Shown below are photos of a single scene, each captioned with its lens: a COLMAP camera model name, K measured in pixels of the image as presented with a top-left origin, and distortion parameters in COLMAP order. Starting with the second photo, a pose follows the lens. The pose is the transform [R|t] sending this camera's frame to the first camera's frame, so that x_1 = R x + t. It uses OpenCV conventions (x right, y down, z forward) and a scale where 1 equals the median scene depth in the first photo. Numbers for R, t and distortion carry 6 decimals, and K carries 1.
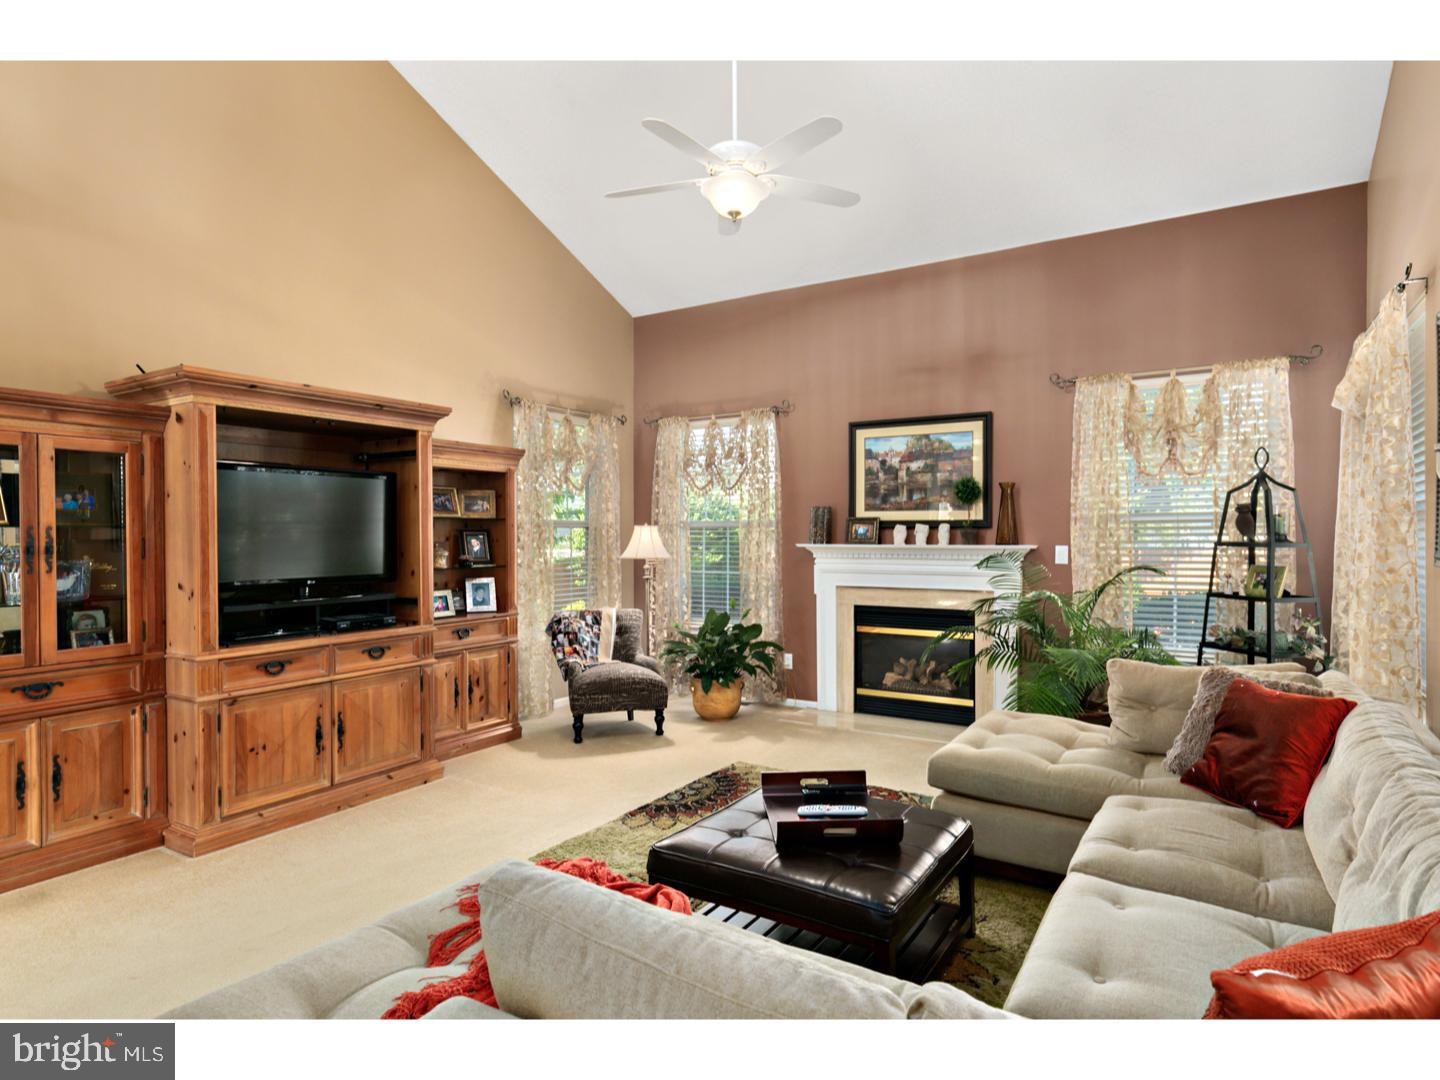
lens RADIAL K [[804.2, 0, 729.5], [0, 804.2, 539.8], [0, 0, 1]] dist [0.006372, -0.002813]
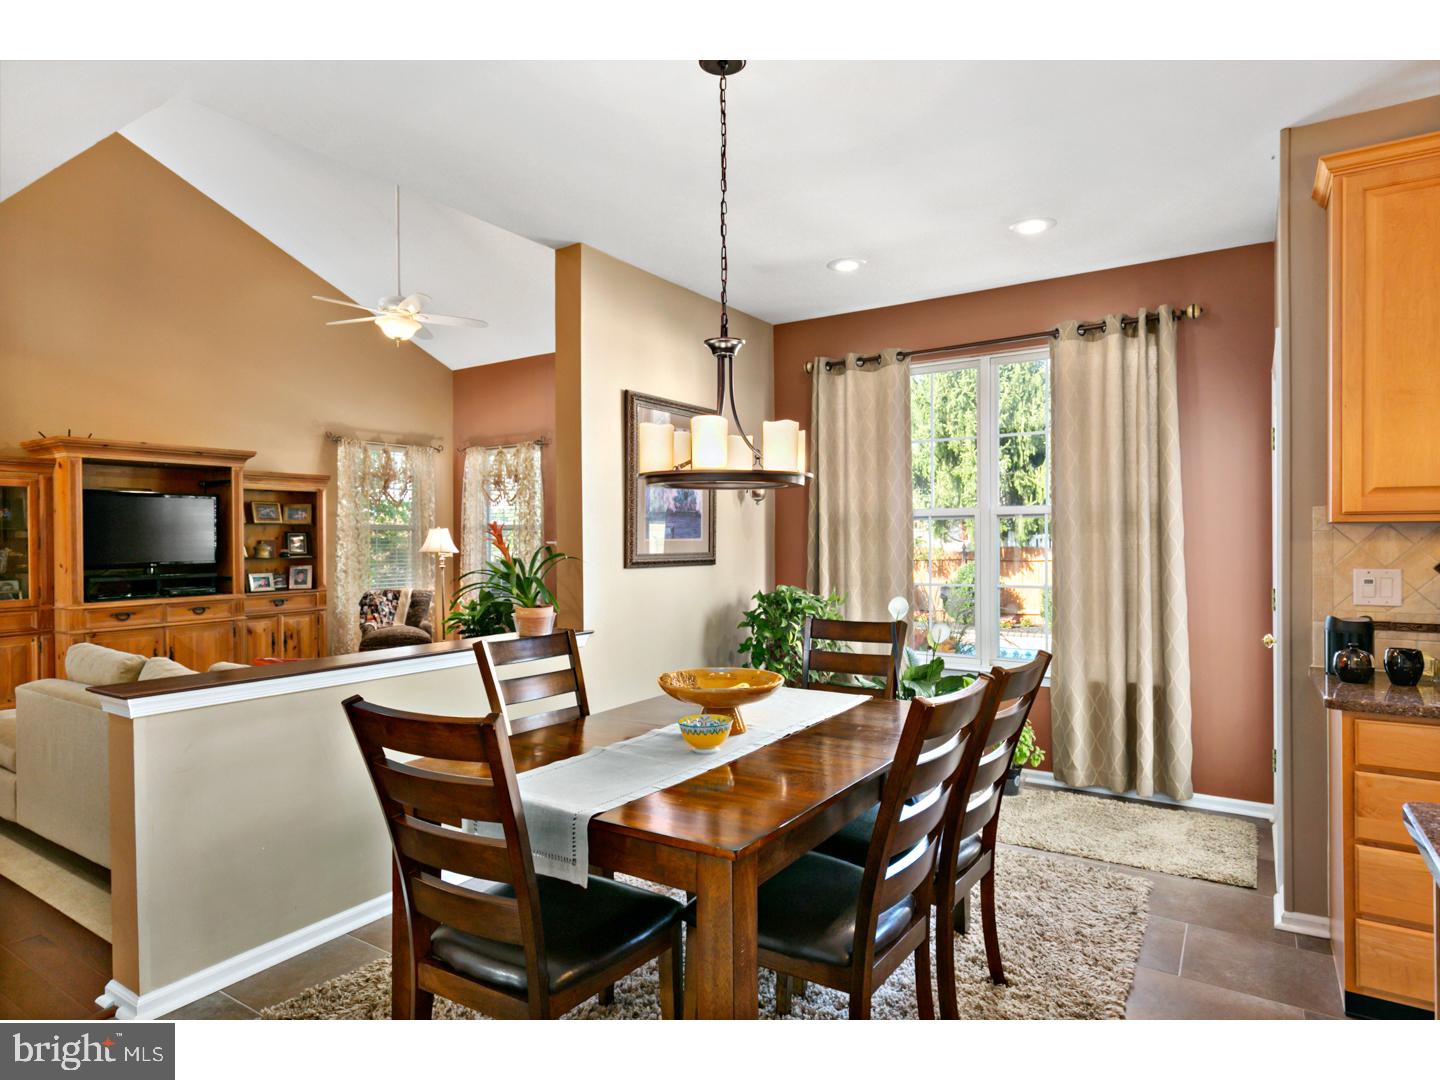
lens RADIAL K [[804.2, 0, 710.8], [0, 804.2, 534.3], [0, 0, 1]] dist [0.006372, -0.002813]
pose [[0.999360, -0.001929, -0.035706, 0.470006], [0.001612, 0.999959, -0.008899, 0.006309], [0.035721, 0.008836, 0.999323, -0.404818]]
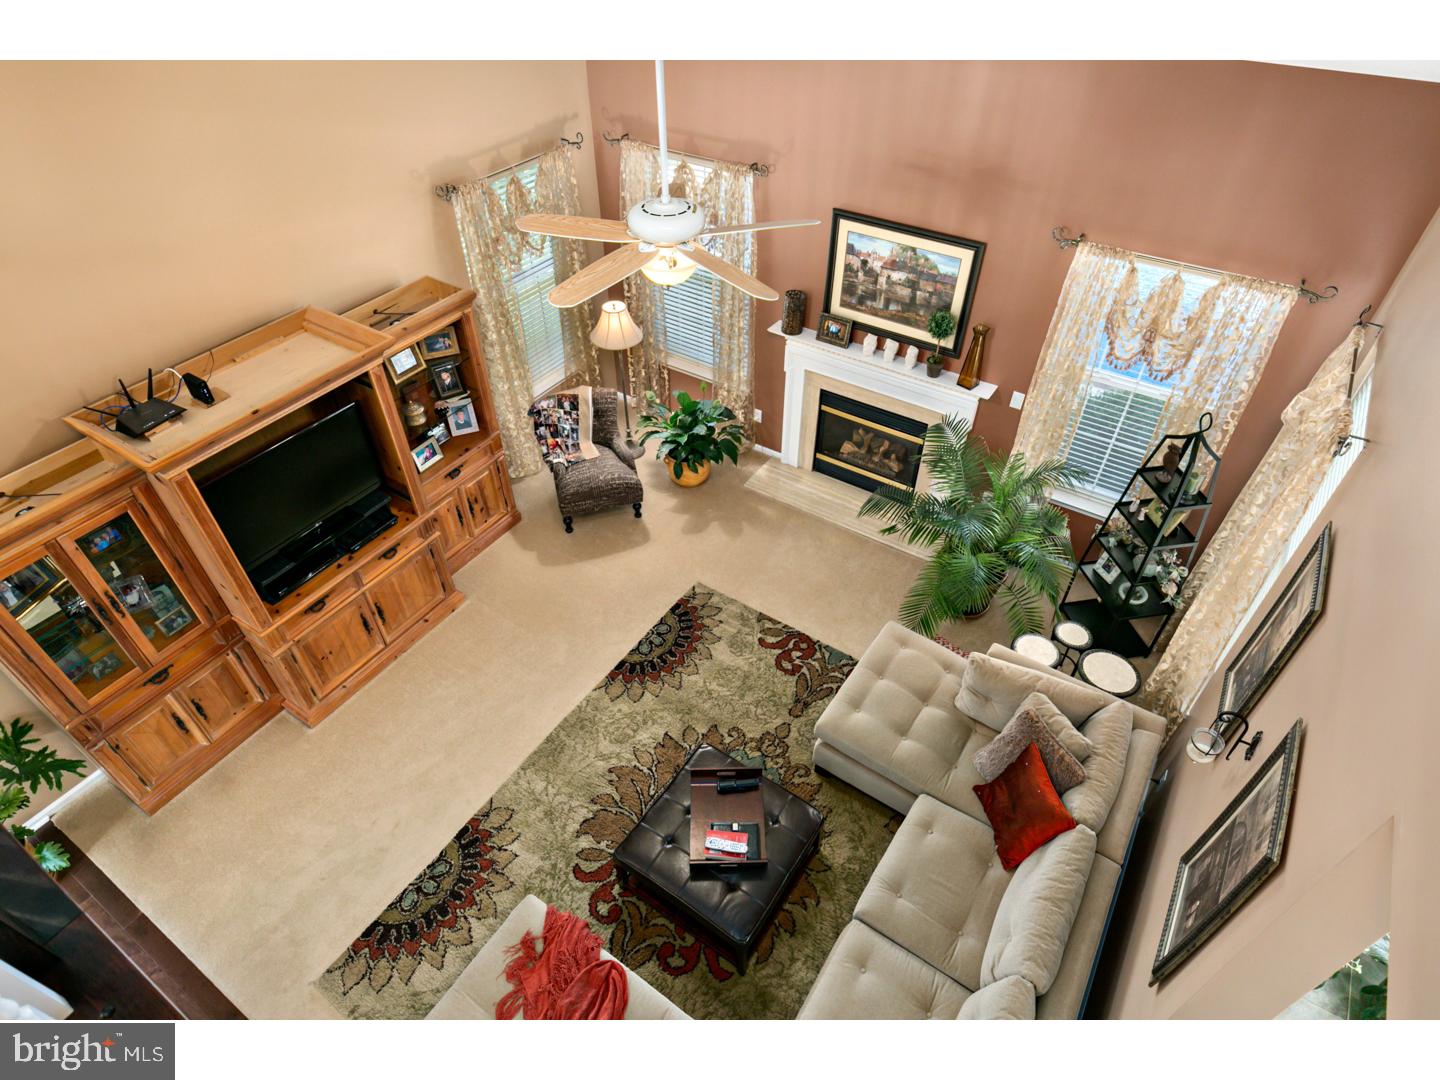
lens RADIAL K [[804.2, 0, 729.7], [0, 804.2, 558.7], [0, 0, 1]] dist [0.006372, -0.002813]
pose [[0.999574, 0.027509, -0.009701, 0.061332], [-0.013554, 0.732513, 0.680618, -0.524942], [0.025829, -0.680197, 0.732574, 0.100913]]
